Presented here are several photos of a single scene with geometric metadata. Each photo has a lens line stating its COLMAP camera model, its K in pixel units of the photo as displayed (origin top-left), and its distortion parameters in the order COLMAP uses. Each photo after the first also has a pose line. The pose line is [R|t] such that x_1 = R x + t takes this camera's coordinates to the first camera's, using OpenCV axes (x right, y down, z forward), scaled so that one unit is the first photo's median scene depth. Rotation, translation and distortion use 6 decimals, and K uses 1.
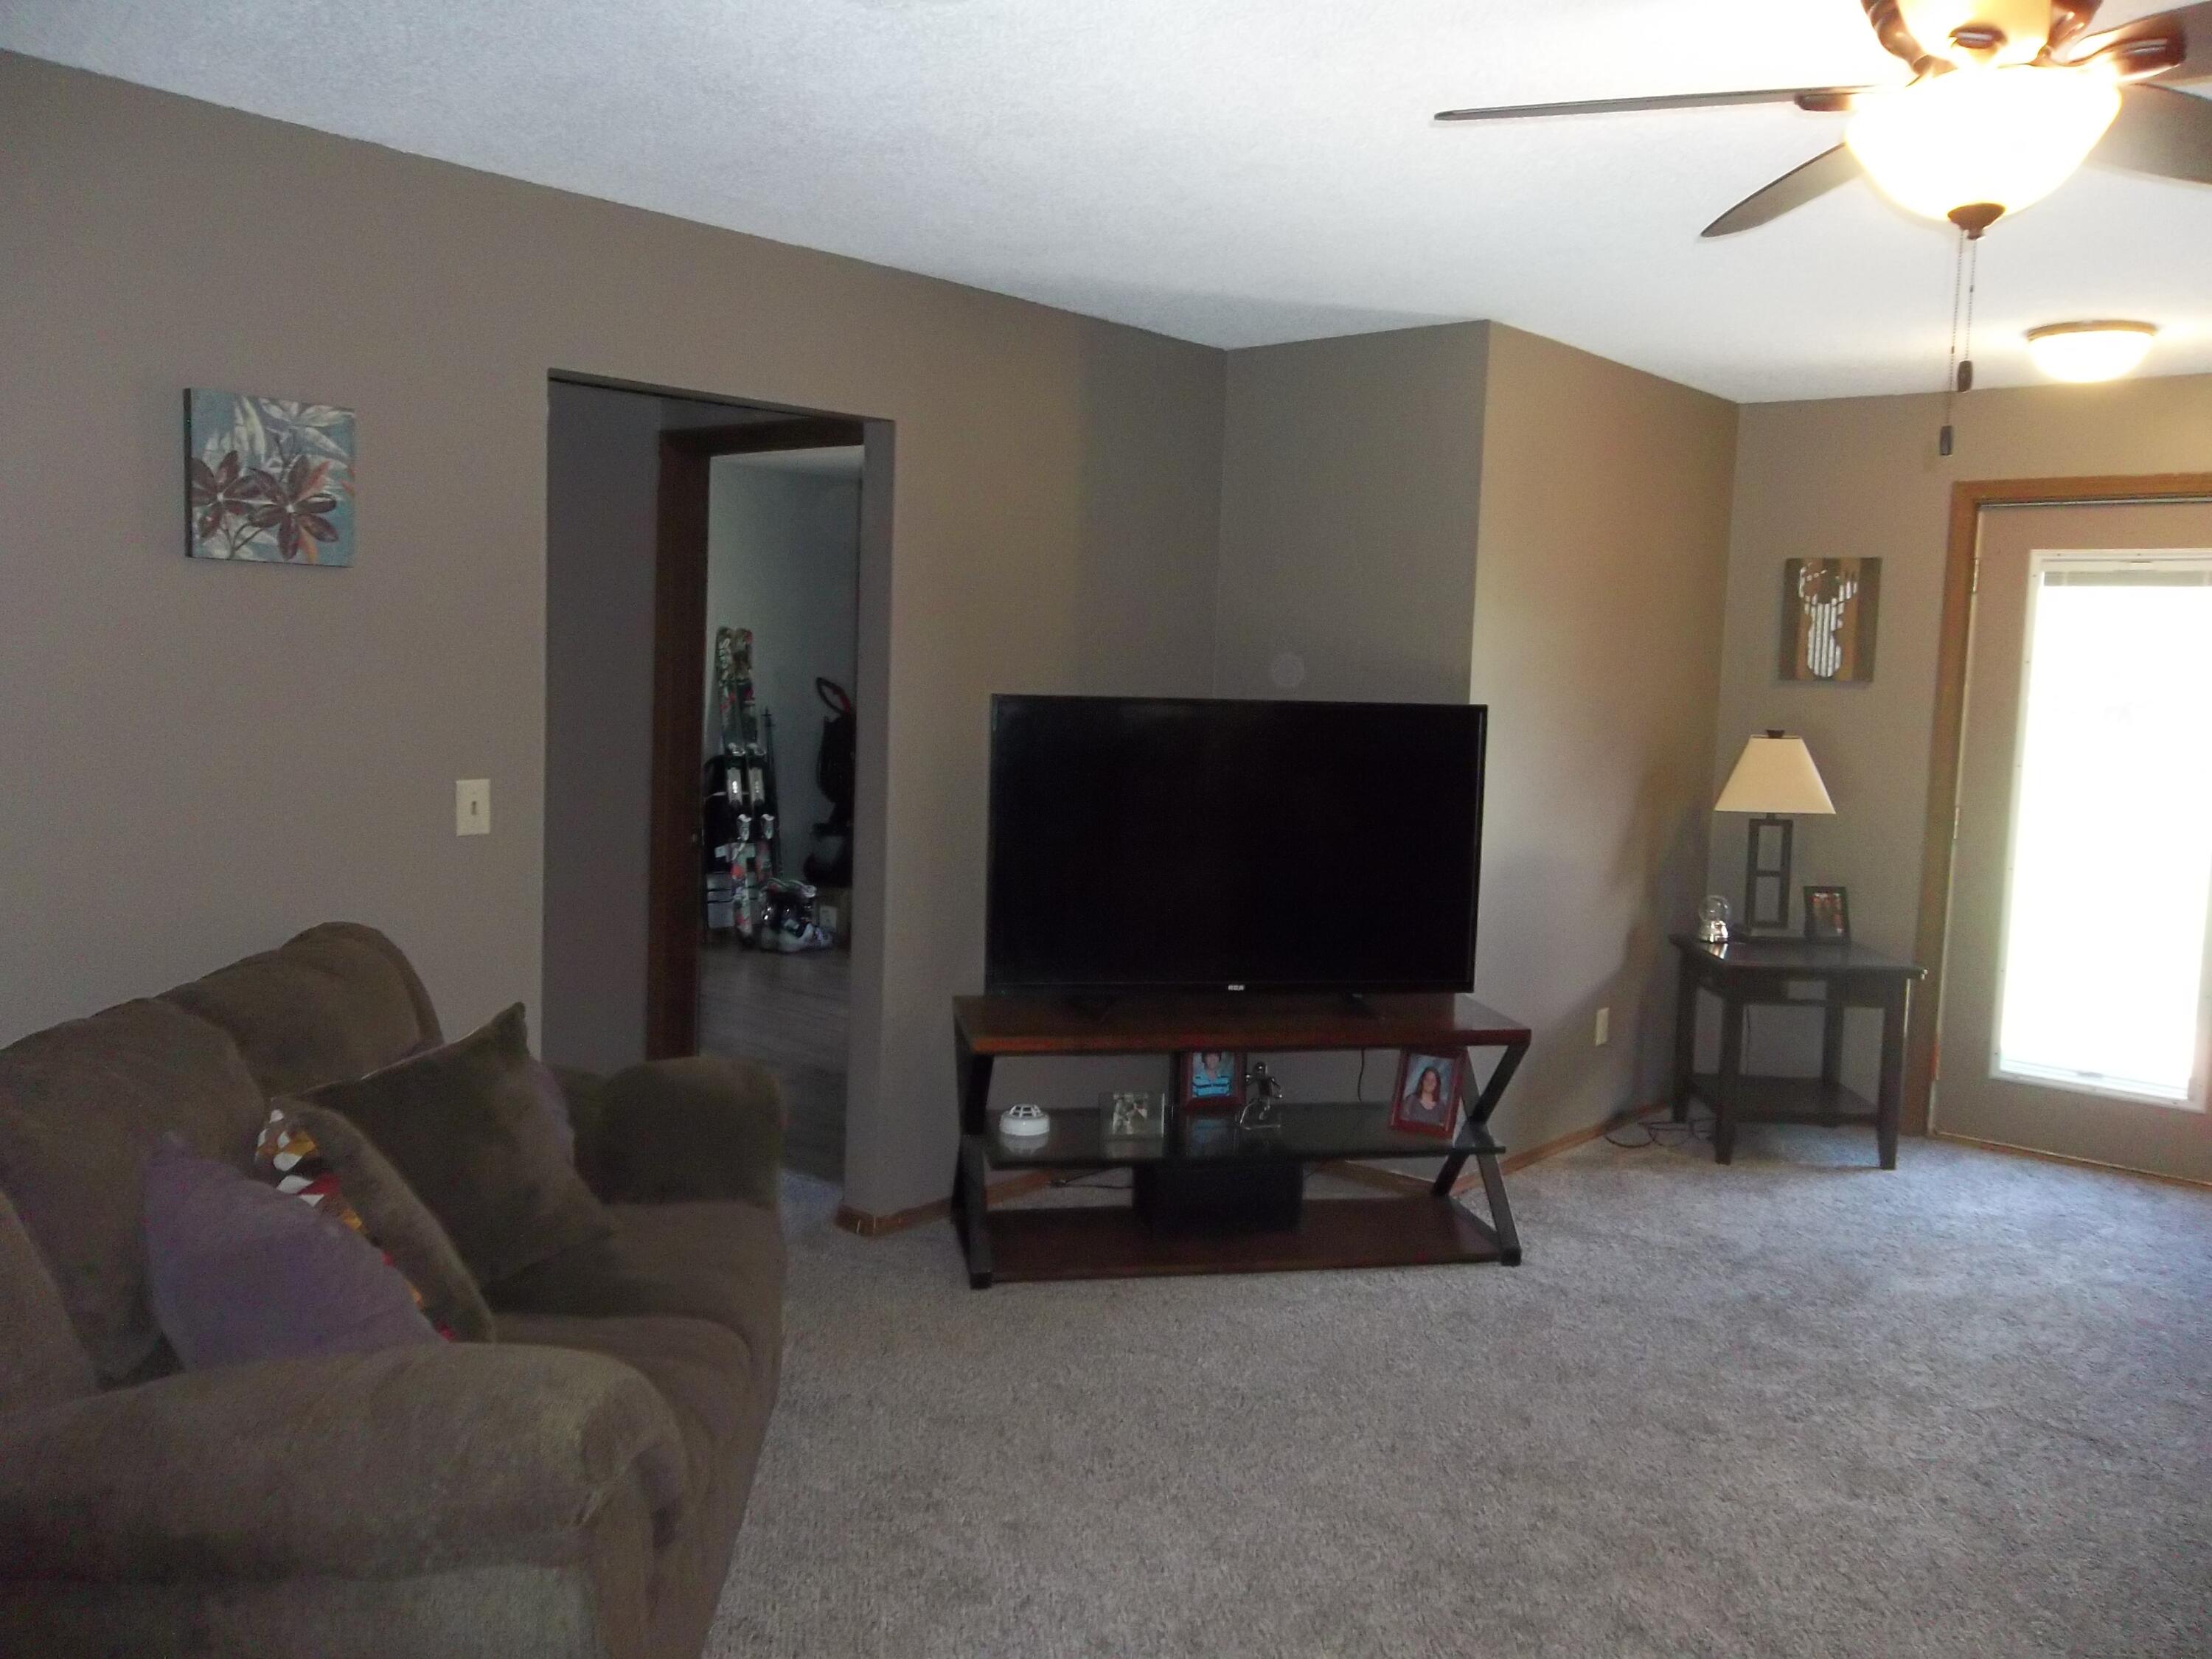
lens RADIAL K [[1800.0, 0, 1105.4], [0, 1800.0, 884.3], [0, 0, 1]] dist [-0.006130, -0.006528]
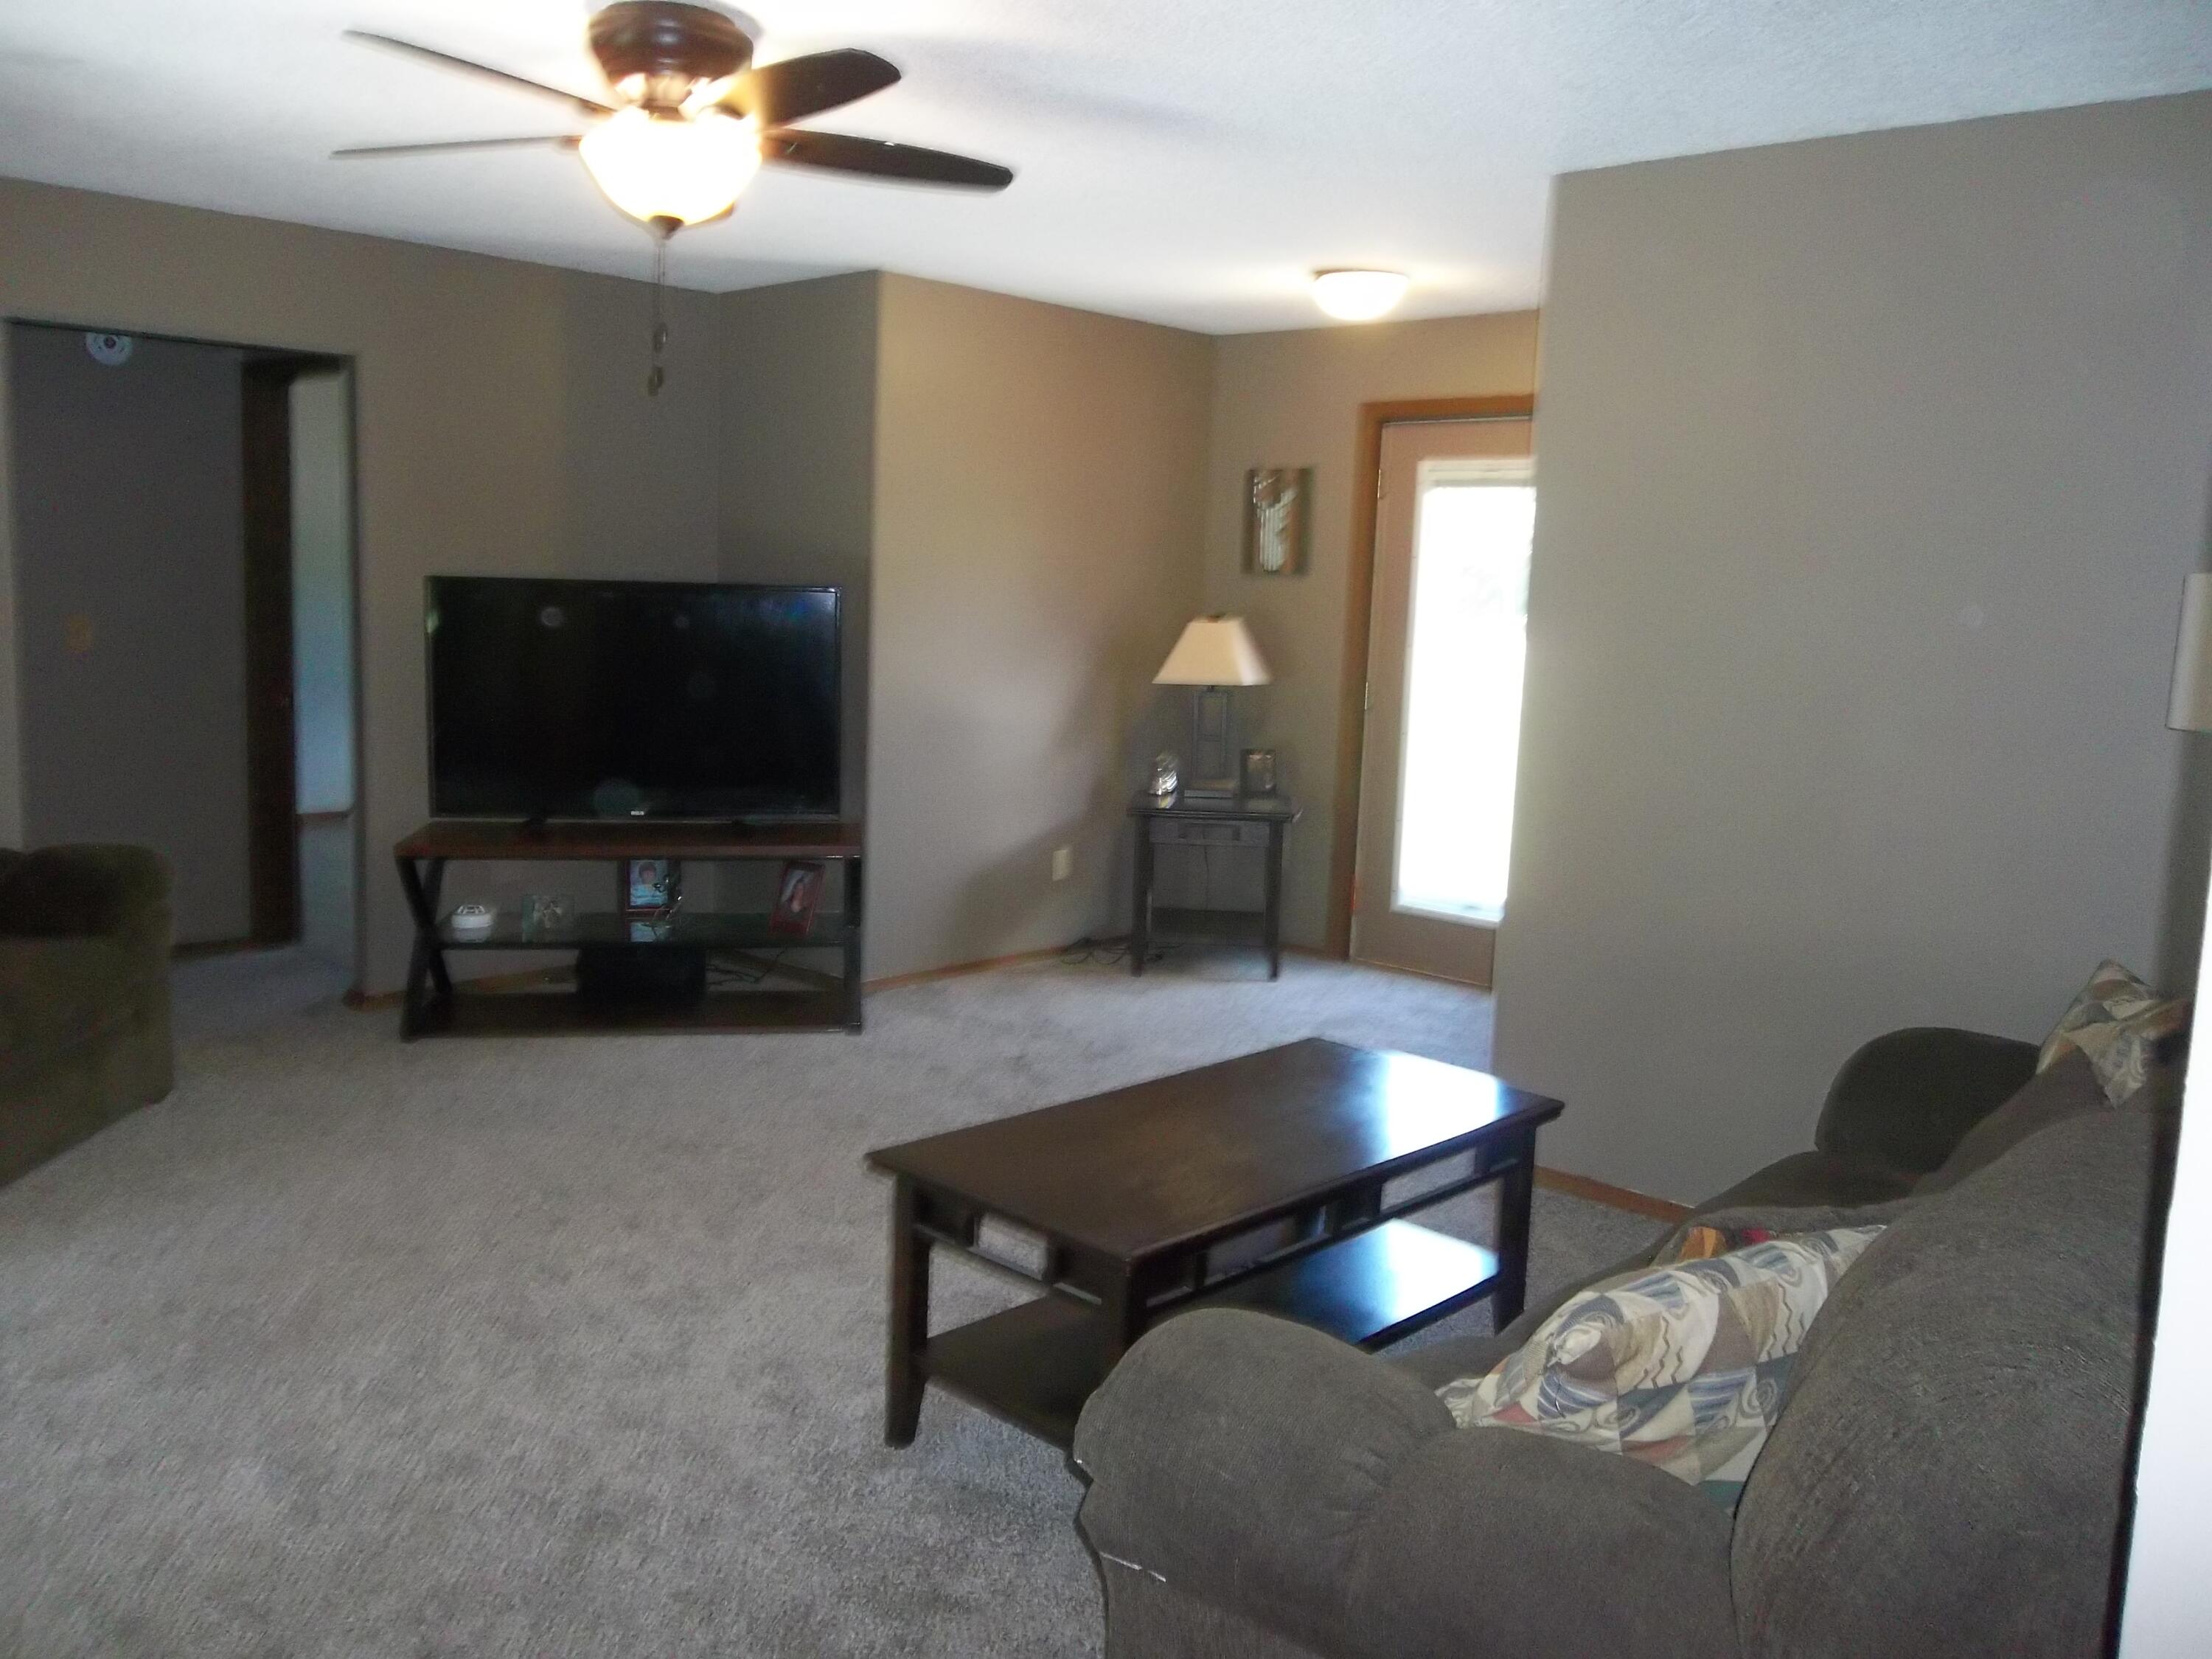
lens RADIAL K [[1791.0, 0, 1106.0], [0, 1791.0, 829.5], [0, 0, 1]] dist [-0.003720, -0.002082]
pose [[0.999534, 0.006152, -0.029912, 0.340318], [-0.005821, 0.999921, 0.011137, 0.043468], [0.029979, -0.010958, 0.999490, -0.180341]]
